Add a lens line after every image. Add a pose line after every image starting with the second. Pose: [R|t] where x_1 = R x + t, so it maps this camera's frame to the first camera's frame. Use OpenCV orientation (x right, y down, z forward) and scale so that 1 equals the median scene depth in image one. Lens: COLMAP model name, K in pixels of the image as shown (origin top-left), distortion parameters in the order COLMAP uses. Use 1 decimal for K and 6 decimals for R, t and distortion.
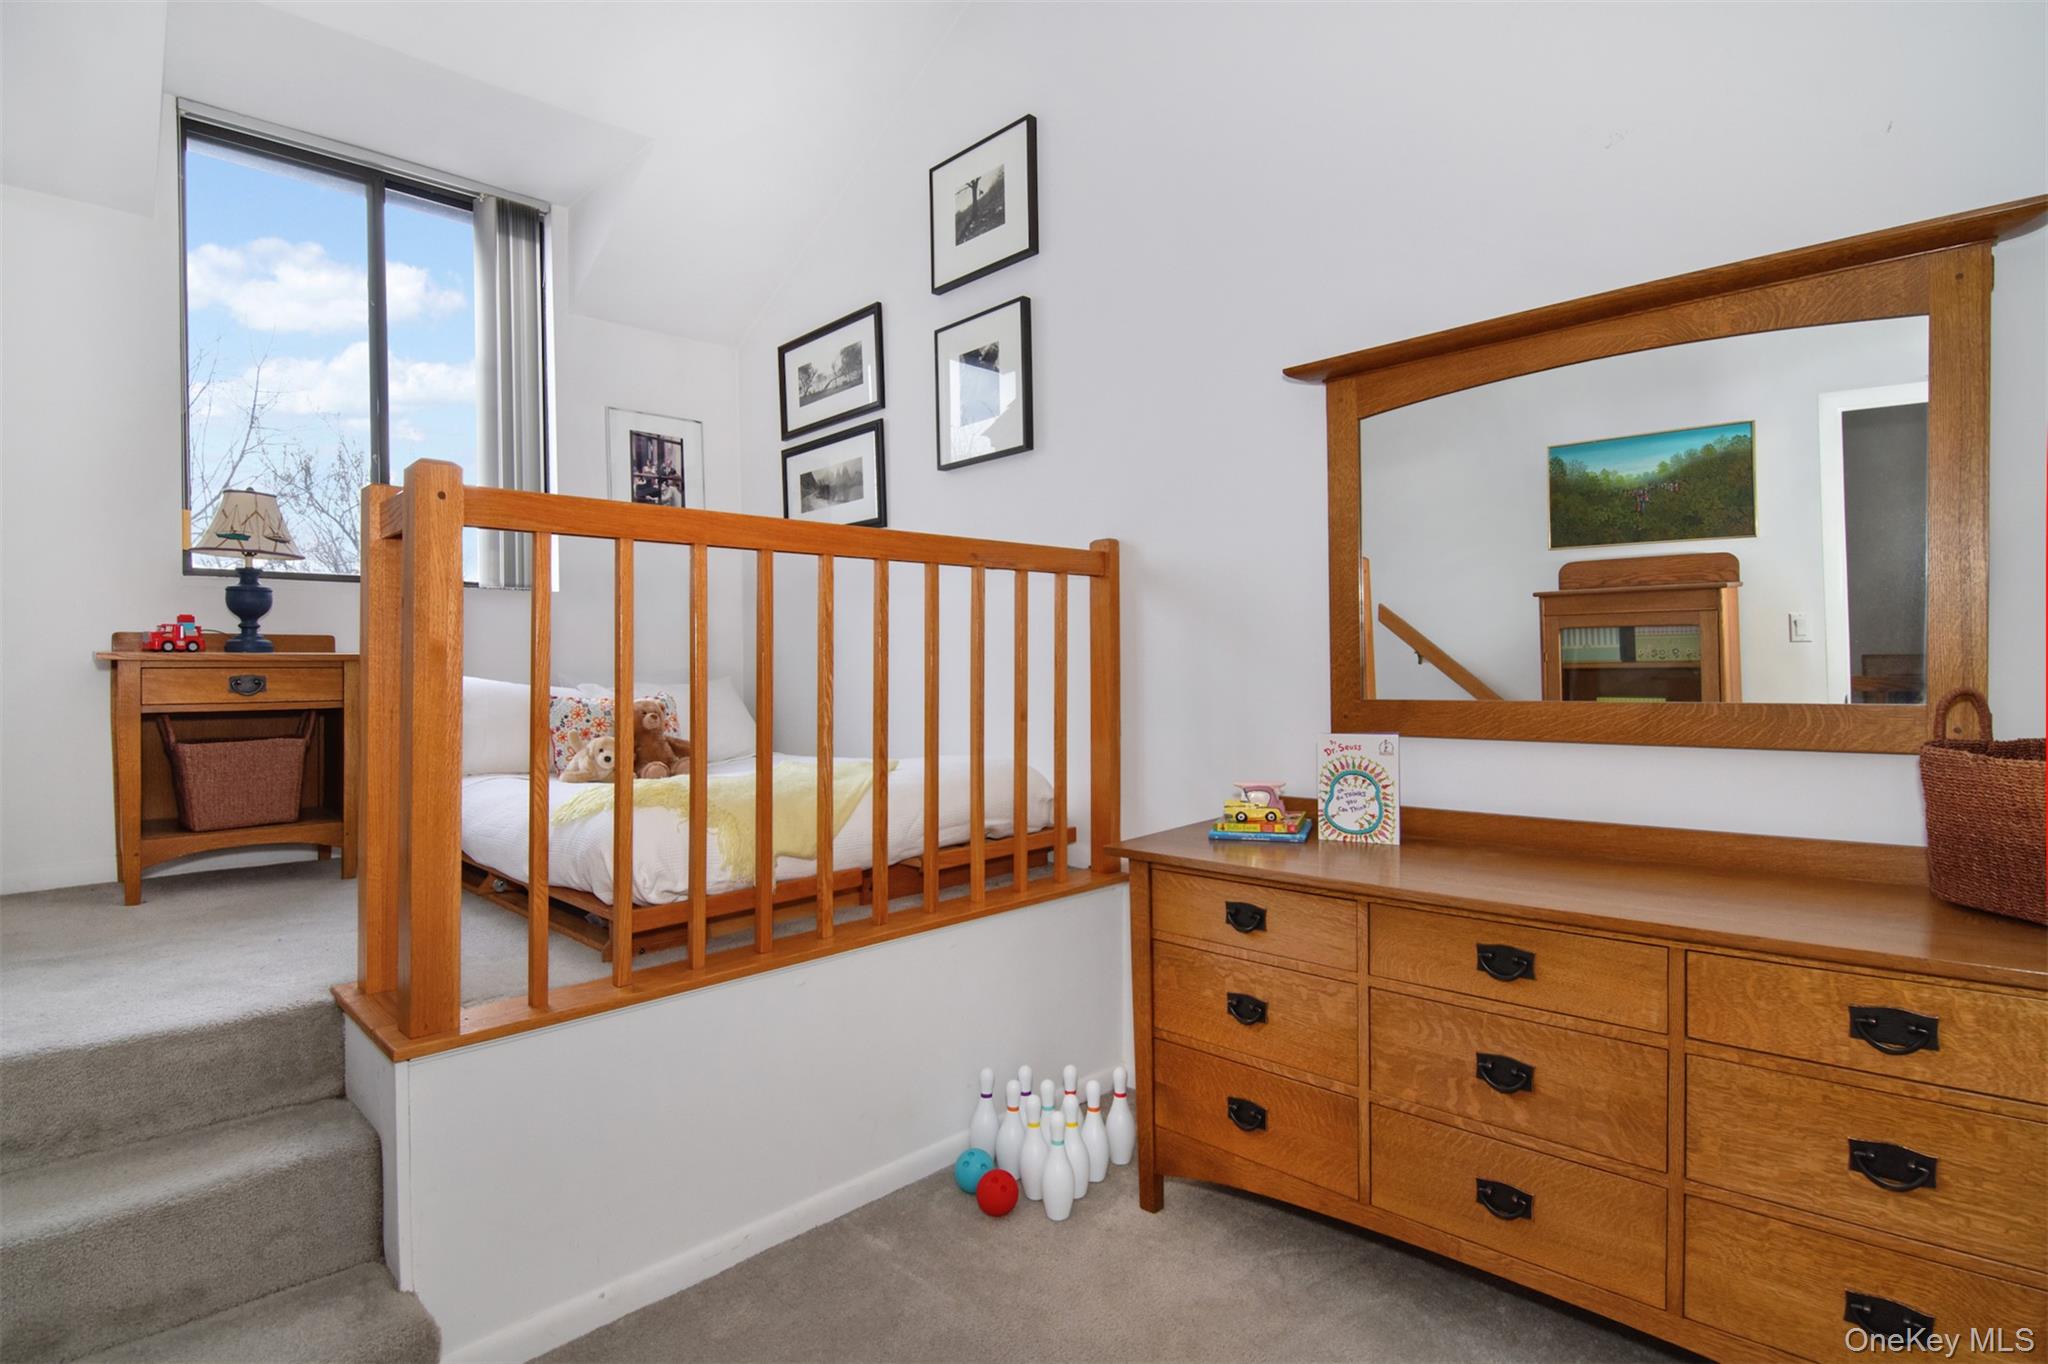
lens RADIAL K [[1020.2, 0, 966.9], [0, 1020.2, 673.0], [0, 0, 1]] dist [0.001364, -0.022896]
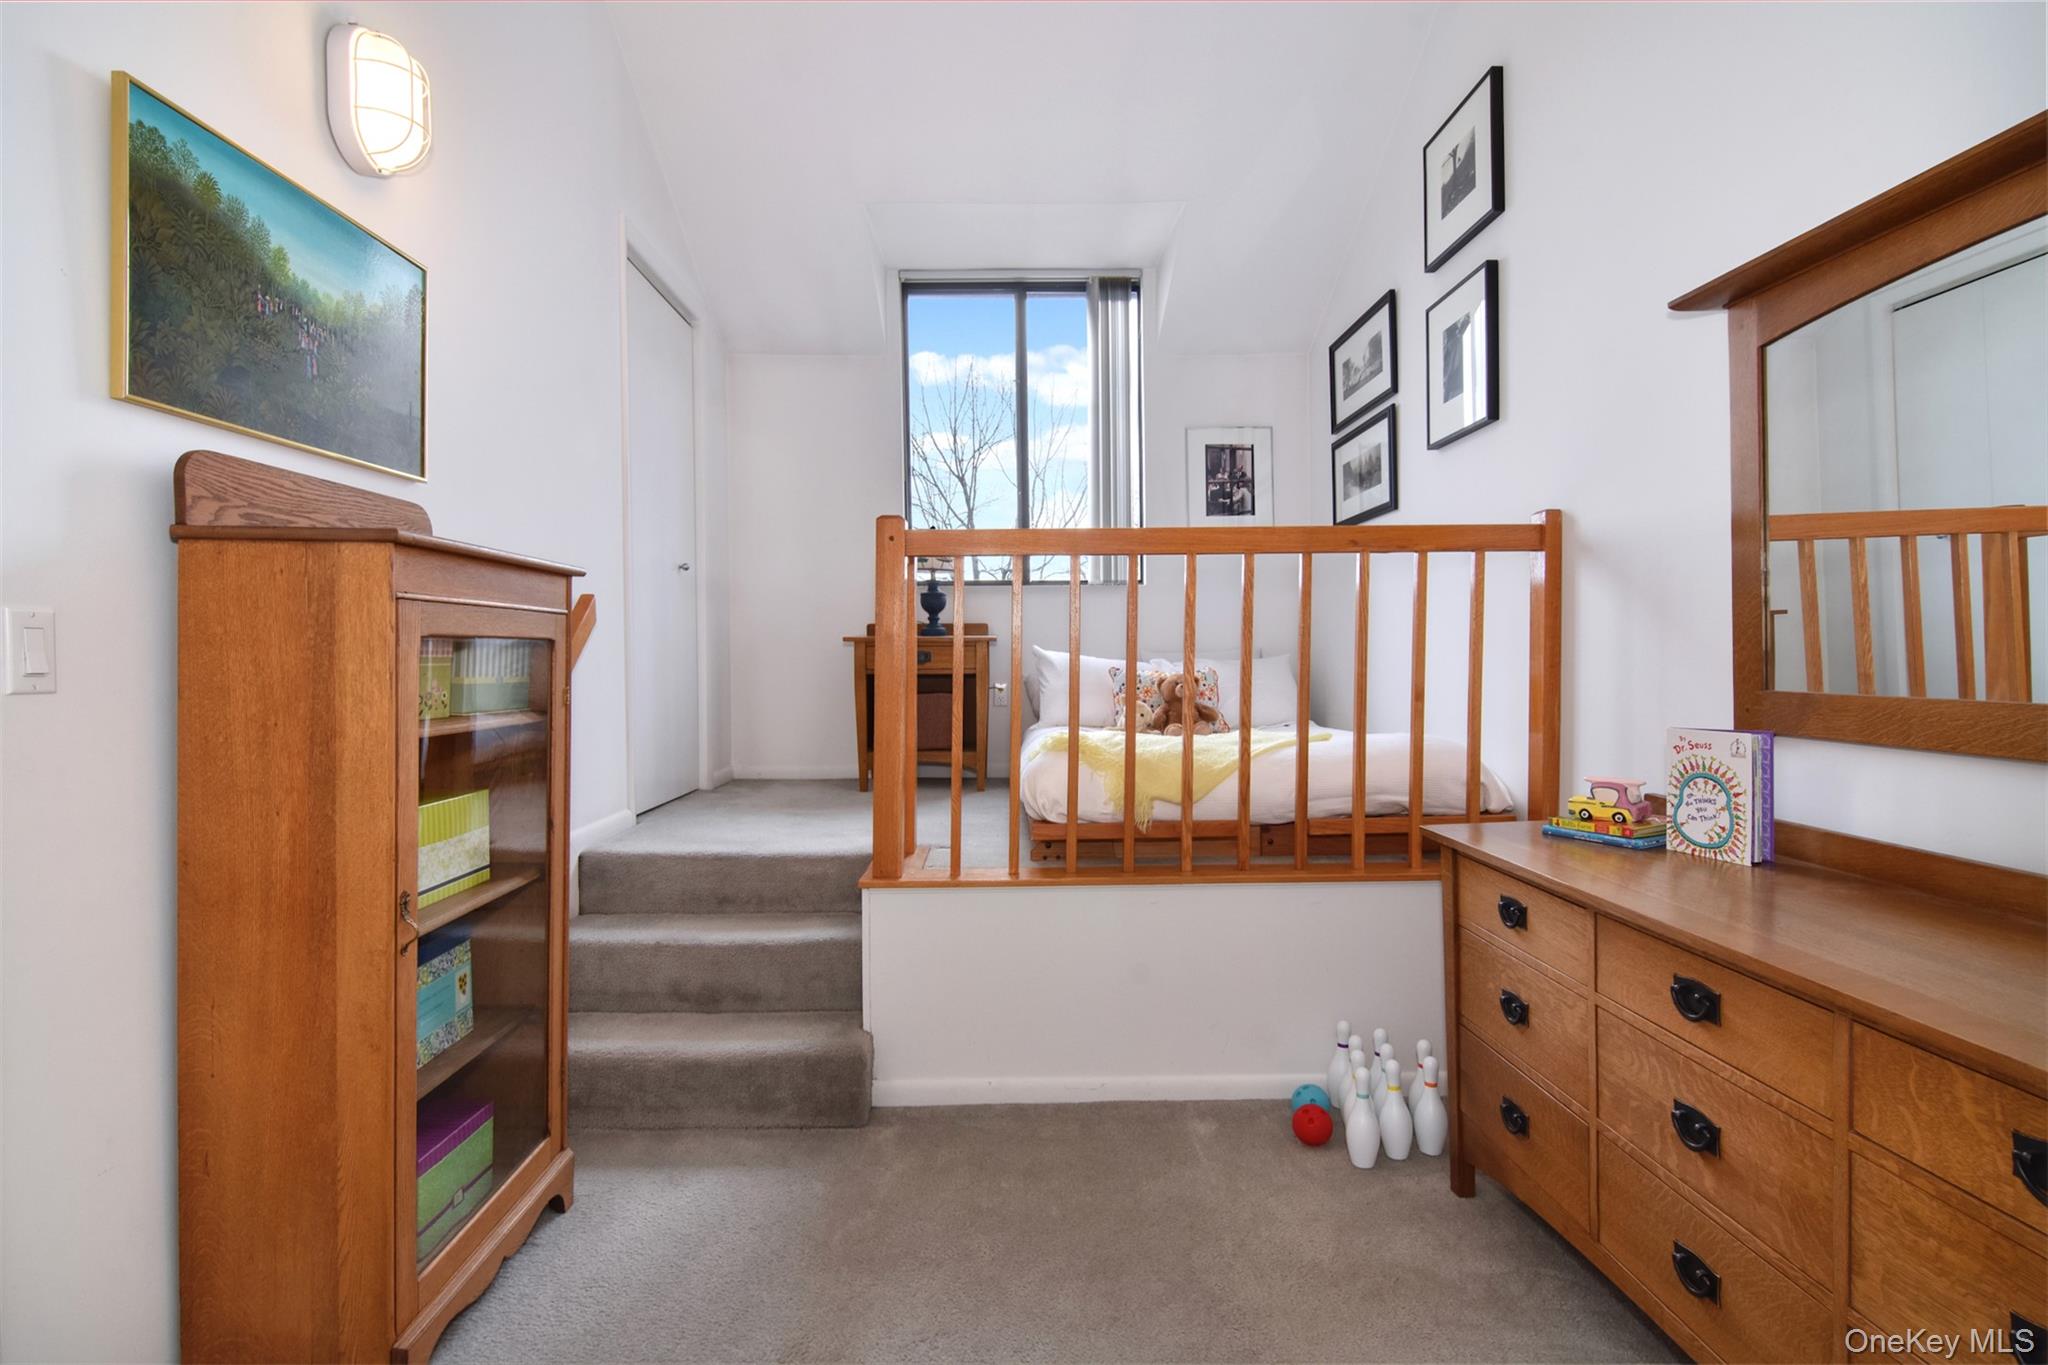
lens RADIAL K [[989.6, 0, 1012.4], [0, 989.6, 687.7], [0, 0, 1]] dist [0.001265, -0.020045]
pose [[0.726985, 0.031460, -0.685932, 0.506858], [-0.003319, 0.999099, 0.042306, -0.007833], [0.686645, -0.028479, 0.726435, 0.011443]]
